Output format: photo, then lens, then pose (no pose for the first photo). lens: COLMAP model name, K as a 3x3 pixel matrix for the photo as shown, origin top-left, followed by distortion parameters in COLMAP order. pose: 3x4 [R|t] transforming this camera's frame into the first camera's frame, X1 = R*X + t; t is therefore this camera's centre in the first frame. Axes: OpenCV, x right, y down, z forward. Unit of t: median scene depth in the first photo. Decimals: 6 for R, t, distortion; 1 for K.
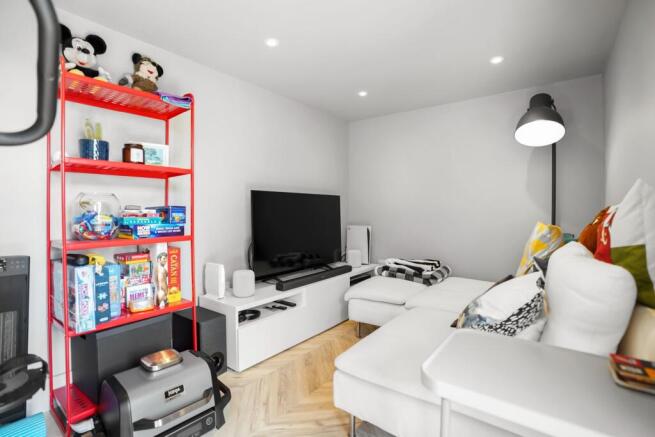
lens RADIAL K [[313.6, 0, 327.5], [0, 313.6, 218.5], [0, 0, 1]] dist [-0.084091, 0.034027]
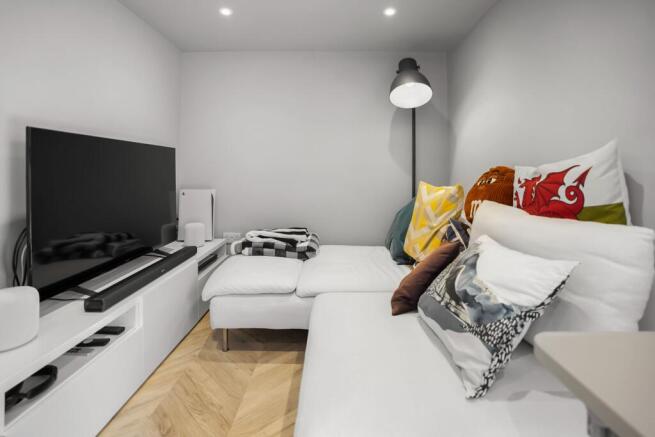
lens RADIAL K [[321.3, 0, 326.6], [0, 321.3, 171.7], [0, 0, 1]] dist [-0.045069, 0.010823]
pose [[0.792788, 0.007639, 0.609450, -0.150212], [0.005906, 0.999778, -0.020214, -0.001245], [-0.609469, 0.019624, 0.792567, 0.282974]]
